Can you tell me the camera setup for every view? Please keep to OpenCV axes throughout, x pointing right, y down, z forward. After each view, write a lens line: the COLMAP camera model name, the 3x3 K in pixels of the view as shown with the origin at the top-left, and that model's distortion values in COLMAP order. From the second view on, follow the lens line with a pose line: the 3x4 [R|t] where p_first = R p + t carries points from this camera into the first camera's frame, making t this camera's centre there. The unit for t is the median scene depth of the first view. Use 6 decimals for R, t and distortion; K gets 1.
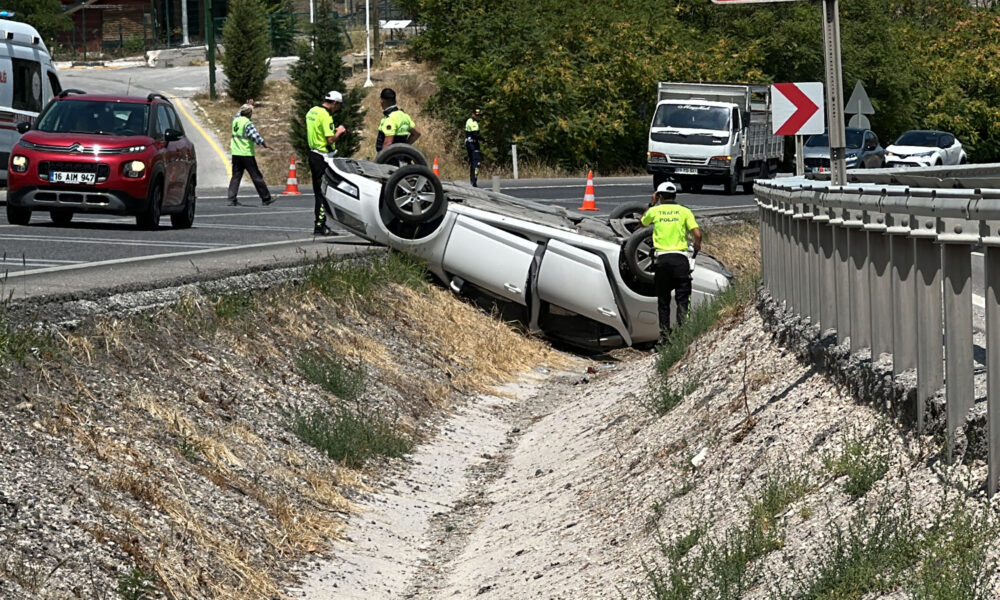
lens RADIAL K [[4888.3, 0, 500.0], [0, 4888.3, 300.0], [0, 0, 1]] dist [0.000938, 0.000000]
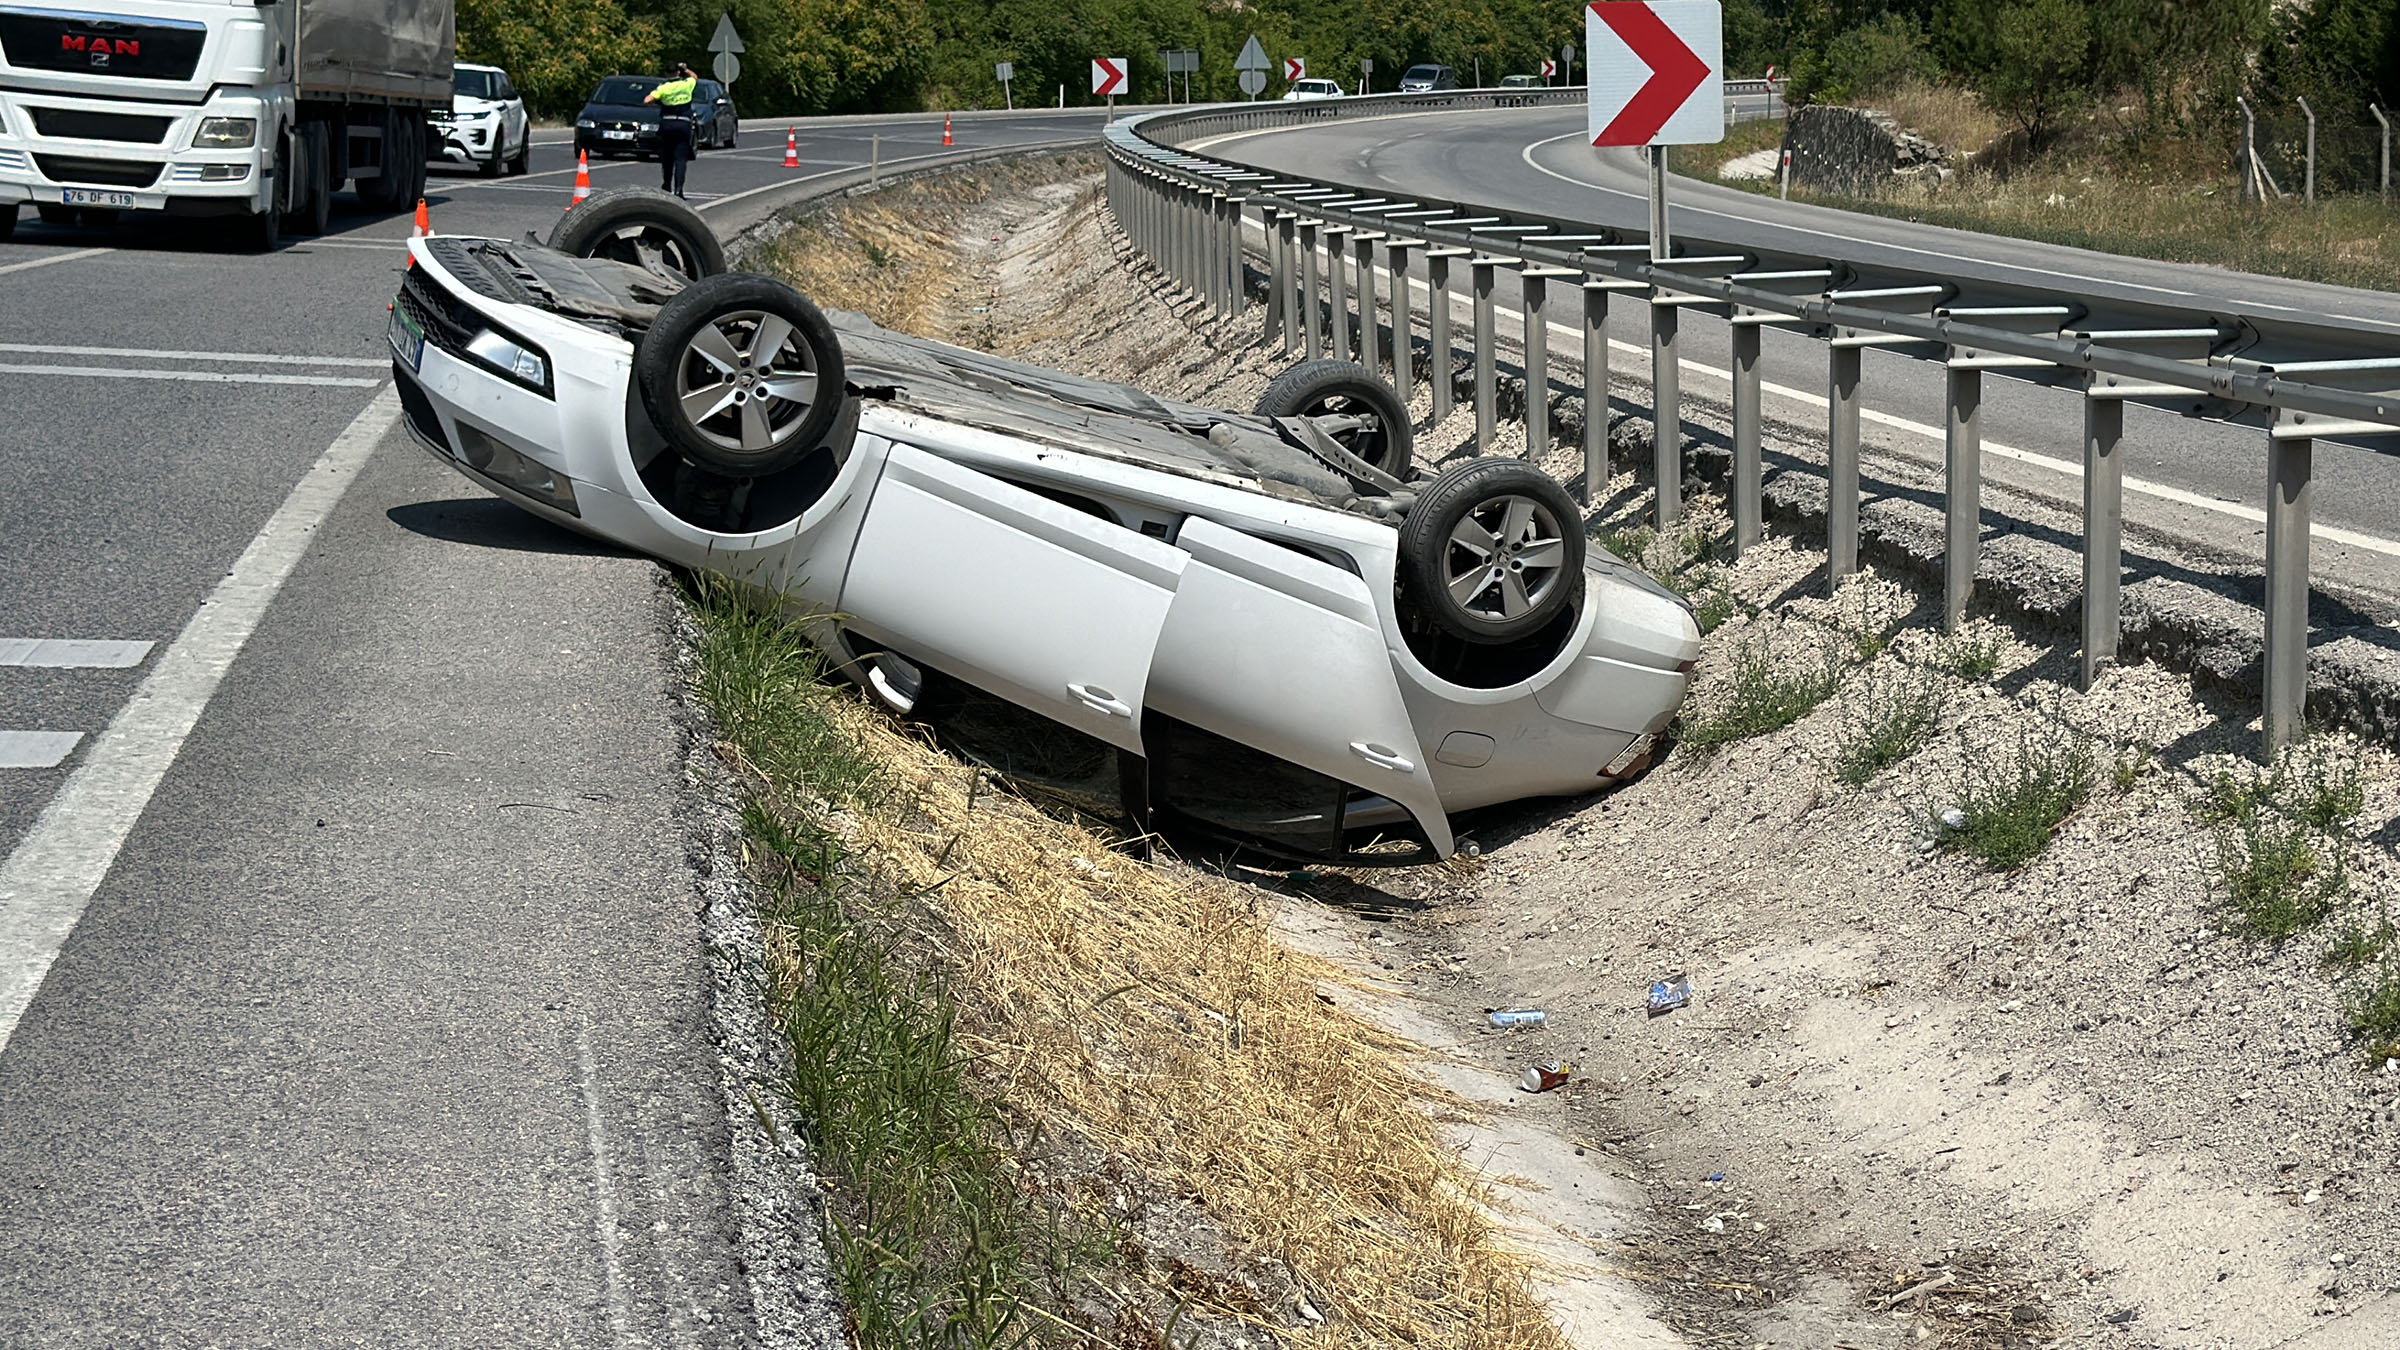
lens RADIAL K [[4473.2, 0, 1200.1], [0, 4473.2, 674.8], [0, 0, 1]] dist [0.240308, 0.000000]
pose [[0.978476, -0.026070, 0.204706, -0.046129], [0.005476, 0.994919, 0.100529, -0.030704], [-0.206286, -0.097244, 0.973648, 0.731659]]
